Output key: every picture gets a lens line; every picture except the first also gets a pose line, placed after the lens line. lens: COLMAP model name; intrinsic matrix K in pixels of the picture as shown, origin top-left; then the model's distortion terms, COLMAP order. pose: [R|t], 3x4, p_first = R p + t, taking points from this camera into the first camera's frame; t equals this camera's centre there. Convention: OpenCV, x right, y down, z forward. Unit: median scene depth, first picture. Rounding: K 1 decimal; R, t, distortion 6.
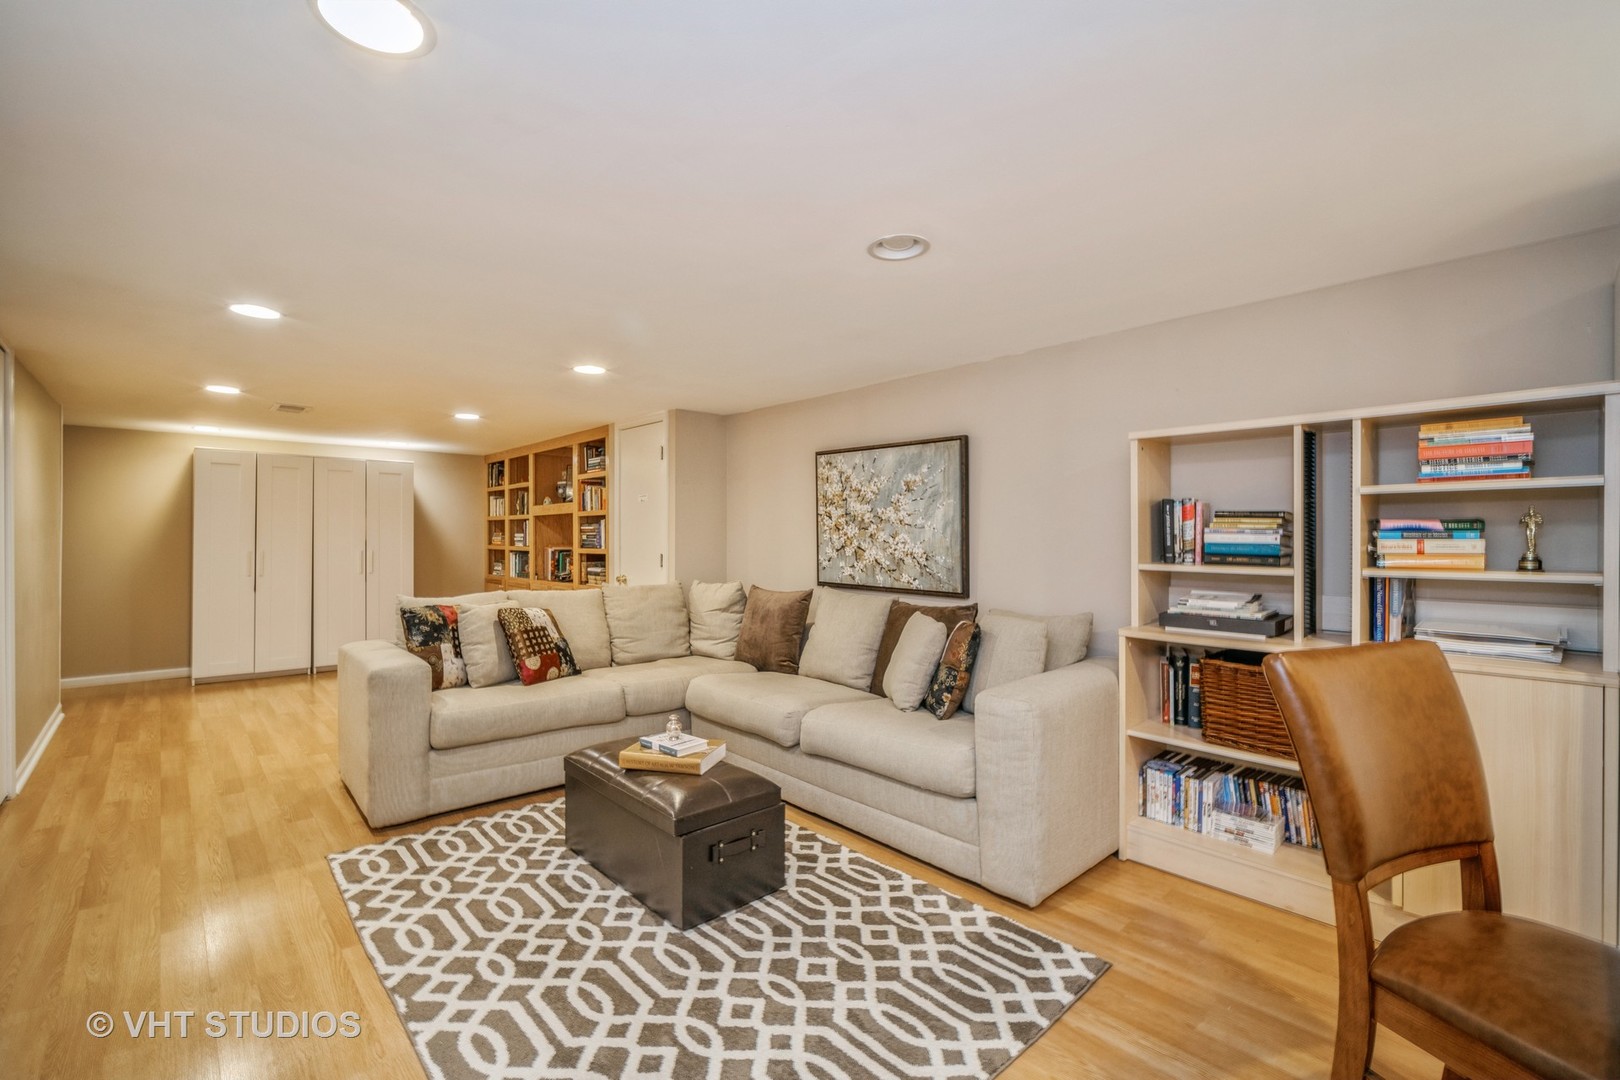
lens RADIAL K [[694.6, 0, 810.0], [0, 694.6, 540.0], [0, 0, 1]] dist [-0.000868, -0.000137]
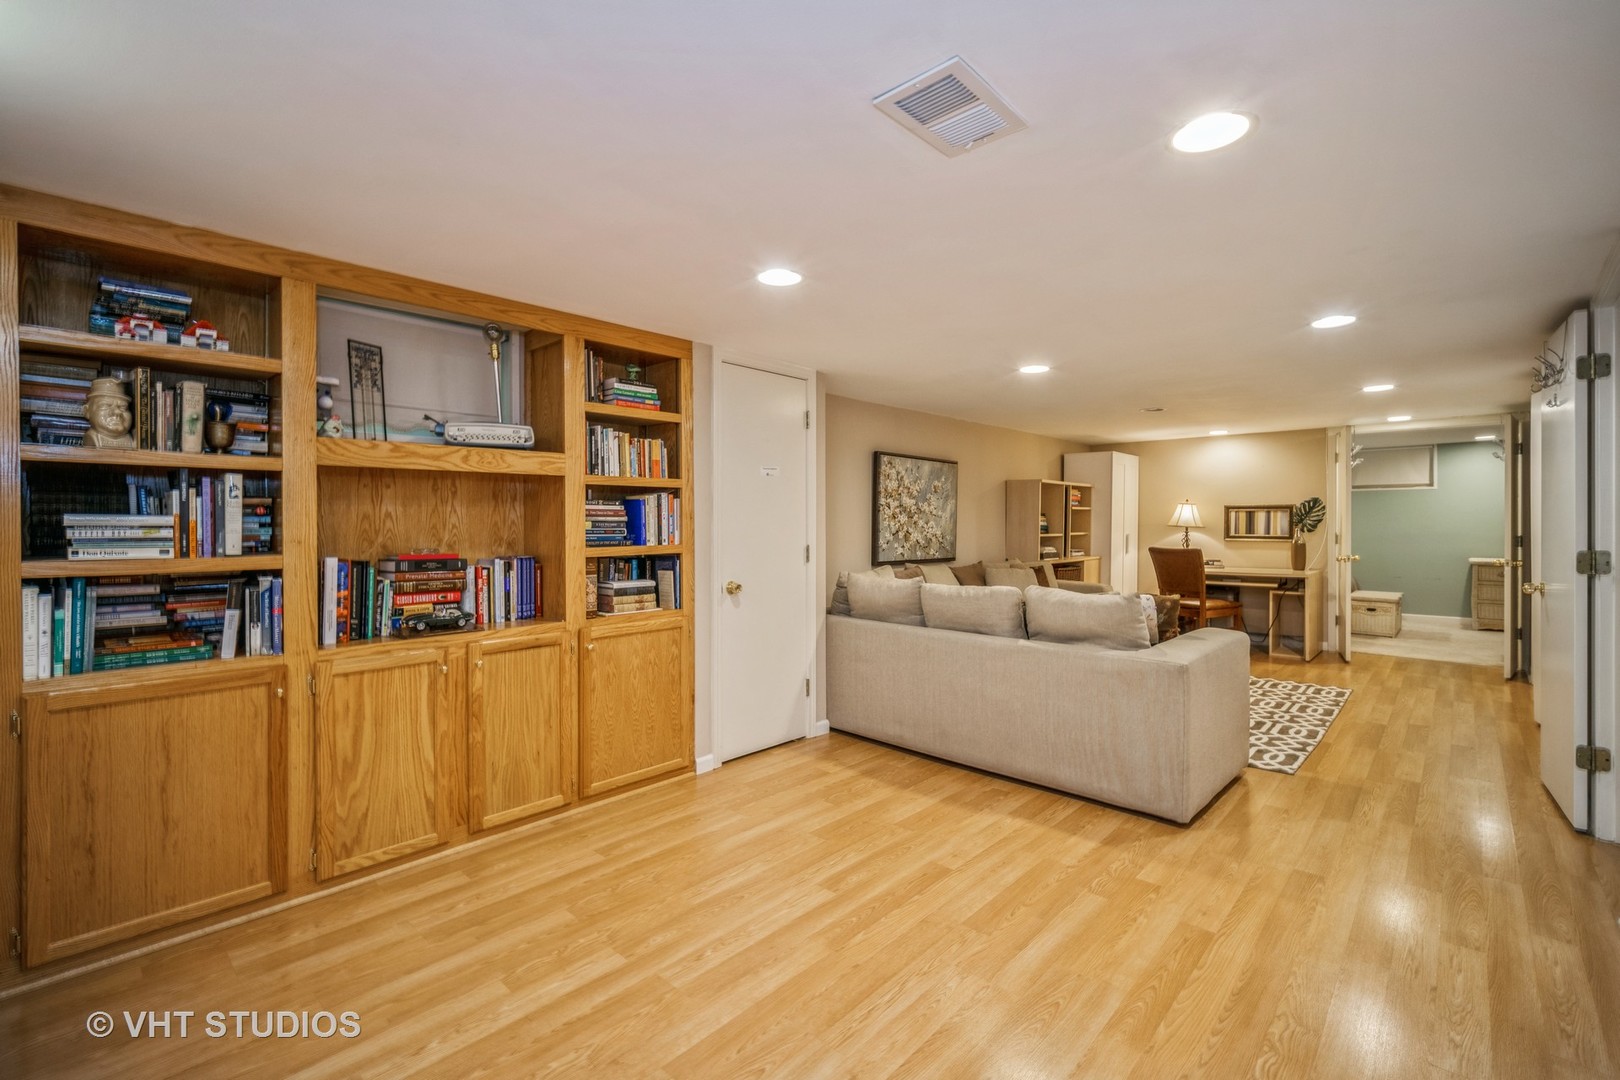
lens RADIAL K [[694.6, 0, 810.0], [0, 694.6, 540.0], [0, 0, 1]] dist [-0.000868, -0.000137]
pose [[-0.057618, -0.026628, 0.997984, -1.220073], [0.004064, 0.999630, 0.026906, -0.009547], [-0.998330, 0.005606, -0.057488, 1.251274]]
